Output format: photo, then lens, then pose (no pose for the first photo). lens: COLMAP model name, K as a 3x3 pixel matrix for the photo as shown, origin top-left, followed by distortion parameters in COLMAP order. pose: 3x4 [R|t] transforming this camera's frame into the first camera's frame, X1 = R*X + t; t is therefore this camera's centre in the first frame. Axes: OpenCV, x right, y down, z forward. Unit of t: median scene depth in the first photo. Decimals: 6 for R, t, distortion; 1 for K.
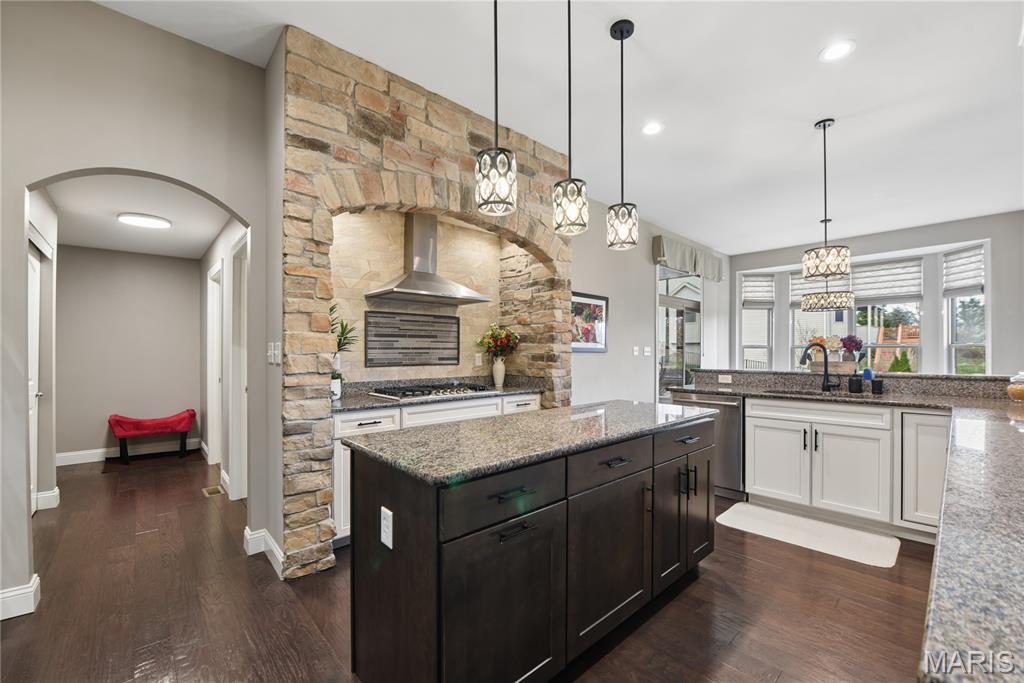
lens RADIAL K [[412.3, 0, 506.1], [0, 412.3, 349.9], [0, 0, 1]] dist [-0.019683, -0.000835]
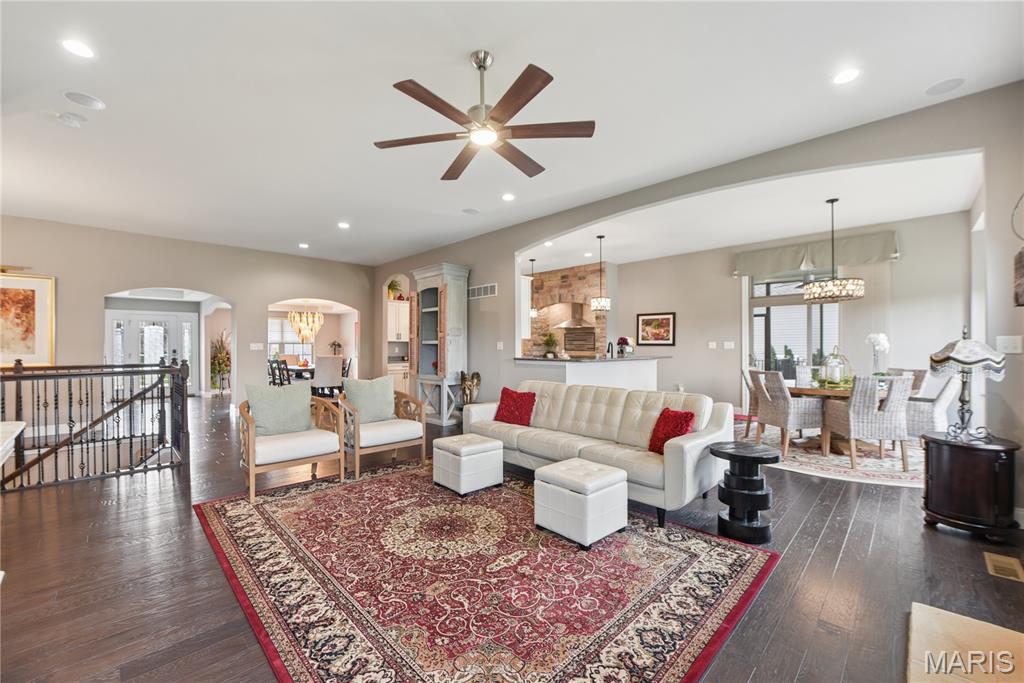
lens RADIAL K [[412.3, 0, 511.7], [0, 412.3, 345.5], [0, 0, 1]] dist [-0.019683, -0.000835]
pose [[0.056430, 0.001848, -0.998405, 2.465464], [0.008269, 0.999963, 0.002318, -0.007372], [0.998372, -0.008387, 0.056413, 0.352556]]
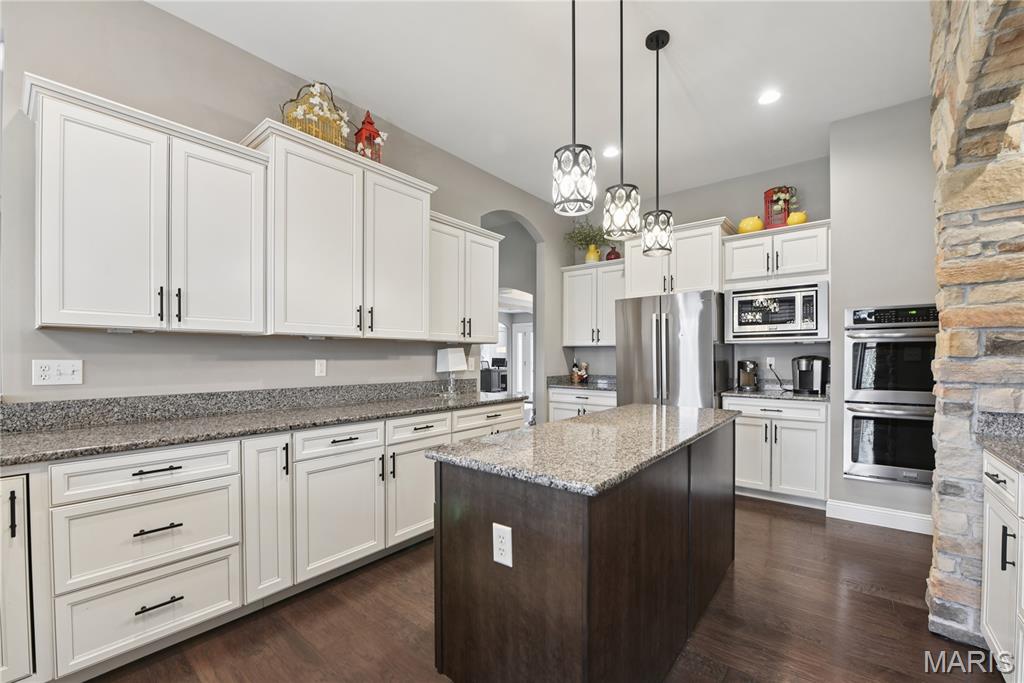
lens RADIAL K [[412.3, 0, 502.2], [0, 412.3, 357.2], [0, 0, 1]] dist [-0.019683, -0.000835]
pose [[-0.989020, 0.002838, -0.147758, 0.303291], [0.002978, 0.999995, -0.000724, 0.004412], [0.147755, -0.001156, -0.989023, 1.022802]]
